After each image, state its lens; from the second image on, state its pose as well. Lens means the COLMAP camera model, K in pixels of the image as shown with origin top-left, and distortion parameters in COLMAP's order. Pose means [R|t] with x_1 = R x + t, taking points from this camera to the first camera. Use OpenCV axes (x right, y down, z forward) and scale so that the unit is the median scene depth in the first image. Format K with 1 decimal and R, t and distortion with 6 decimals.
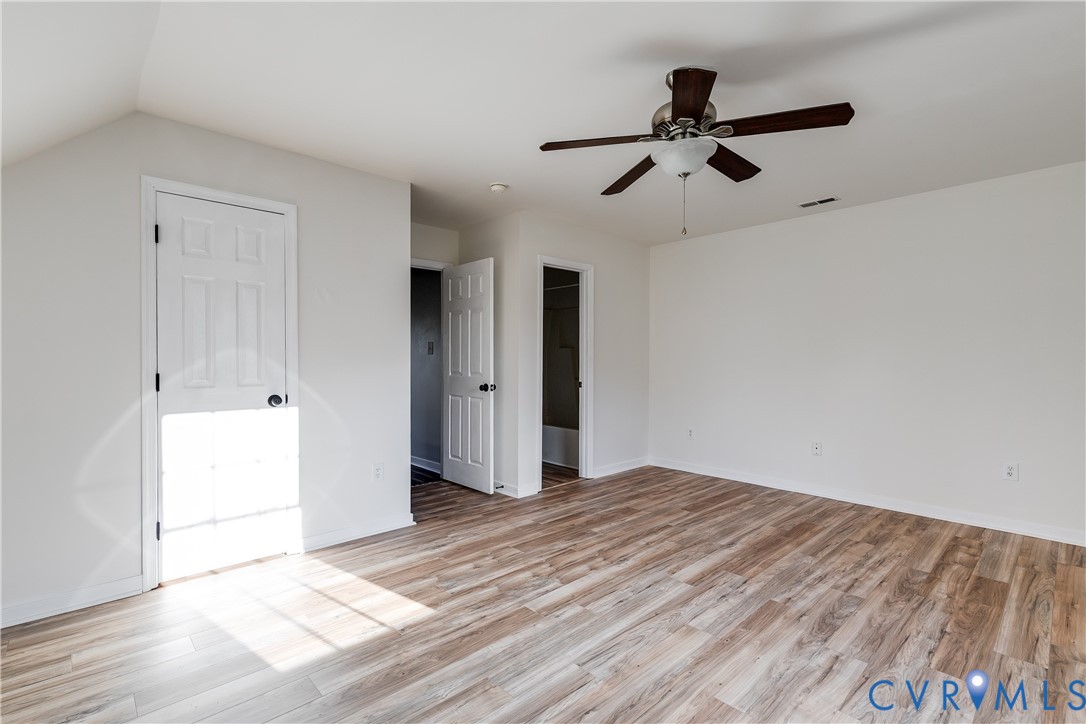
lens RADIAL K [[502.3, 0, 542.9], [0, 502.3, 361.4], [0, 0, 1]] dist [0.005691, -0.002024]
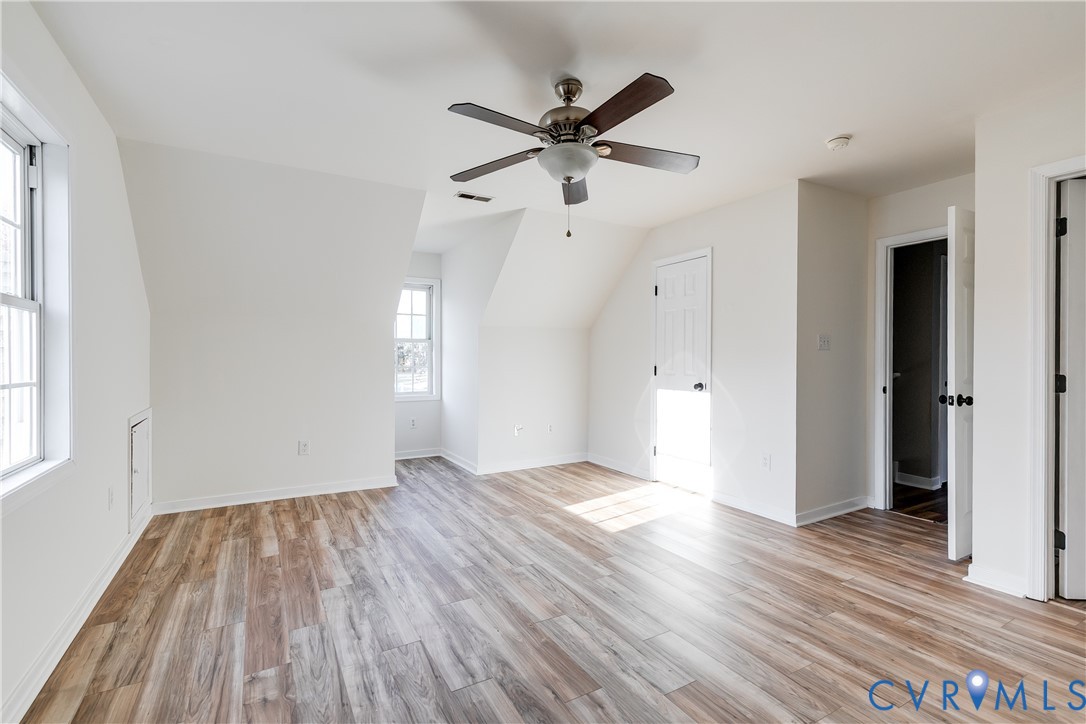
lens RADIAL K [[502.3, 0, 544.9], [0, 502.3, 360.4], [0, 0, 1]] dist [0.005691, -0.002024]
pose [[-0.235248, 0.004256, -0.971926, 0.981984], [-0.006574, 0.999961, 0.005970, -0.005156], [0.971913, 0.007793, -0.235211, 0.905123]]
